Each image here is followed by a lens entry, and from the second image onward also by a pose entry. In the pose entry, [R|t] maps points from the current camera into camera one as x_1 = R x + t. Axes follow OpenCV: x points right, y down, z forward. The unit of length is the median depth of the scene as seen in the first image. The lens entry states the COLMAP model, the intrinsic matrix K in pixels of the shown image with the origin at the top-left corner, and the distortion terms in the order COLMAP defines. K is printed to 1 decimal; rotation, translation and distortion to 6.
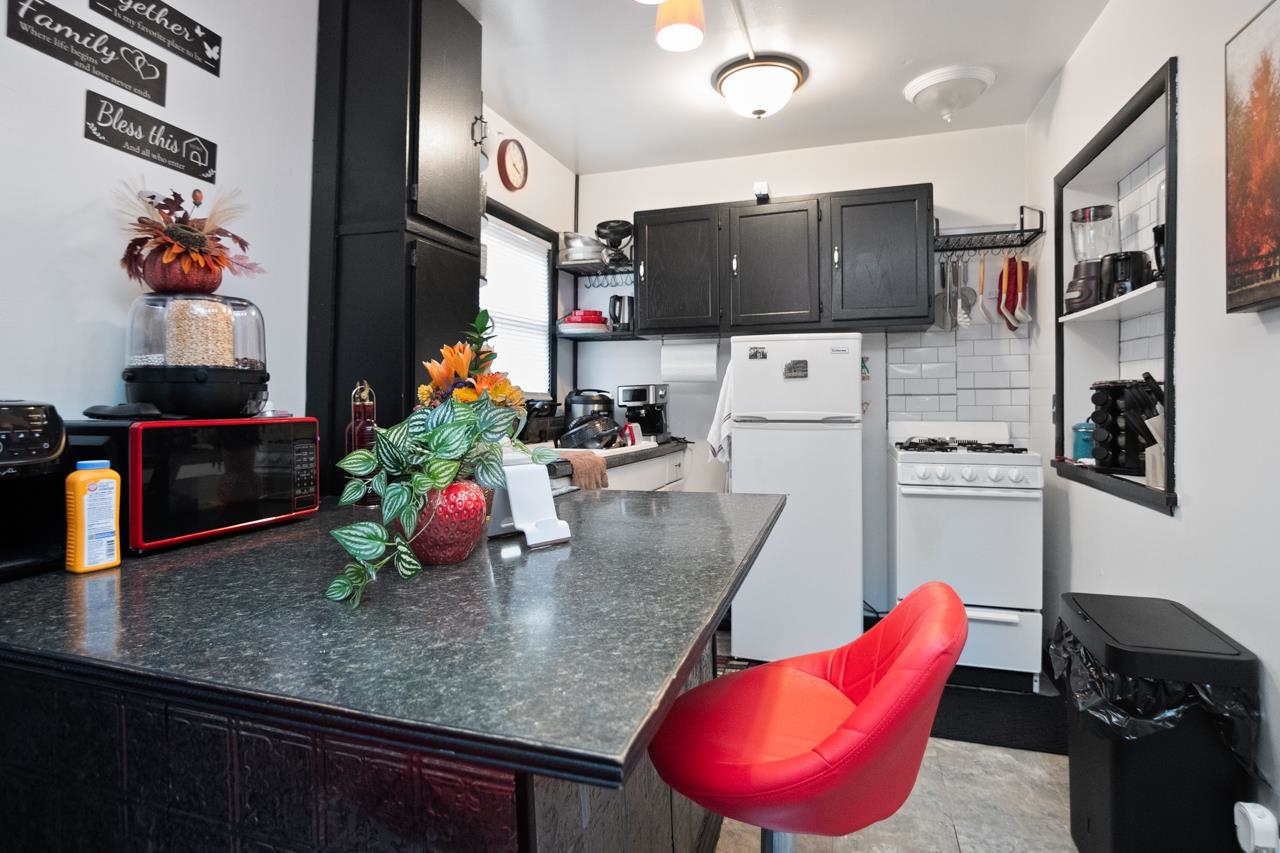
lens RADIAL K [[663.9, 0, 633.4], [0, 663.9, 396.8], [0, 0, 1]] dist [-0.017943, 0.008246]
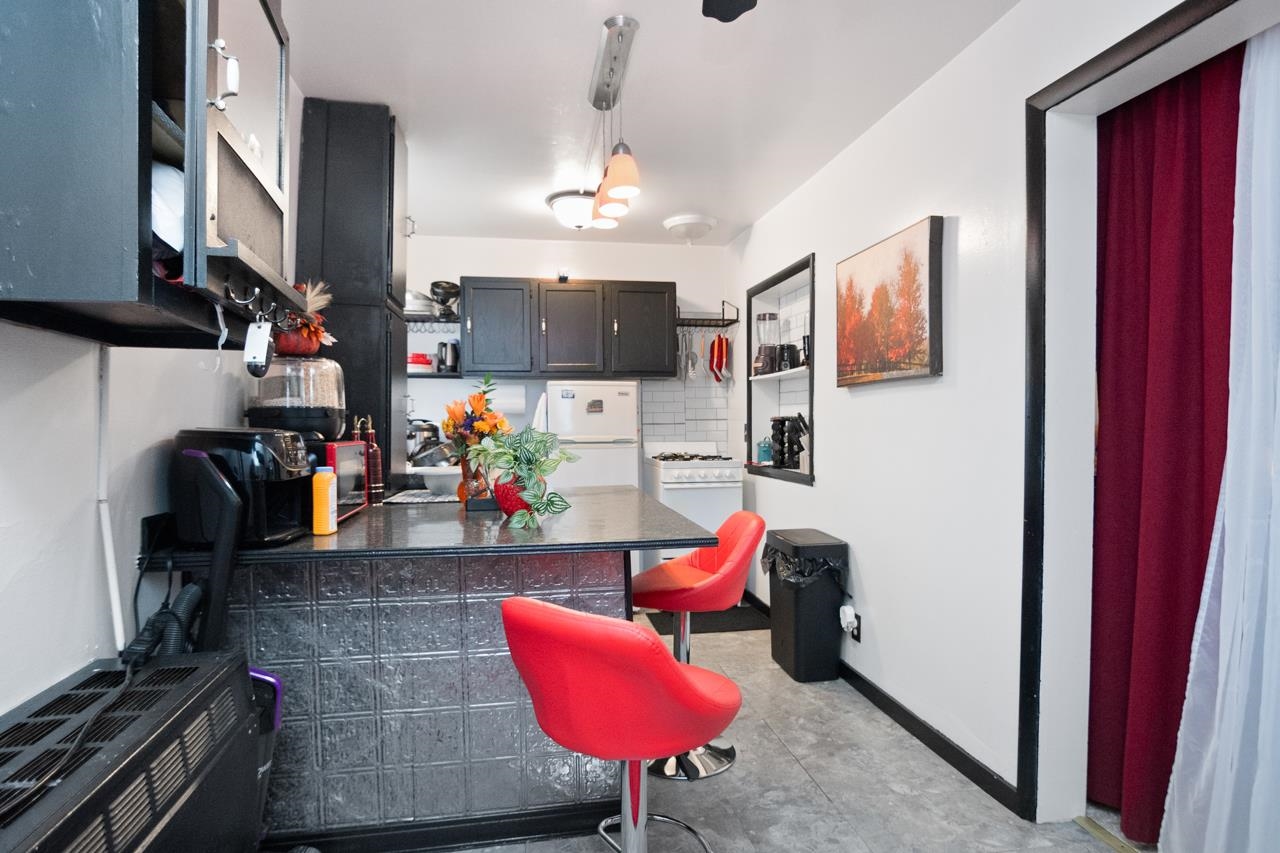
lens RADIAL K [[663.9, 0, 638.7], [0, 663.9, 425.2], [0, 0, 1]] dist [-0.017943, 0.008246]
pose [[0.886599, -0.000821, 0.462539, -0.352164], [-0.000244, 0.999997, 0.002242, -0.003908], [-0.462539, -0.002101, 0.886596, -0.325416]]
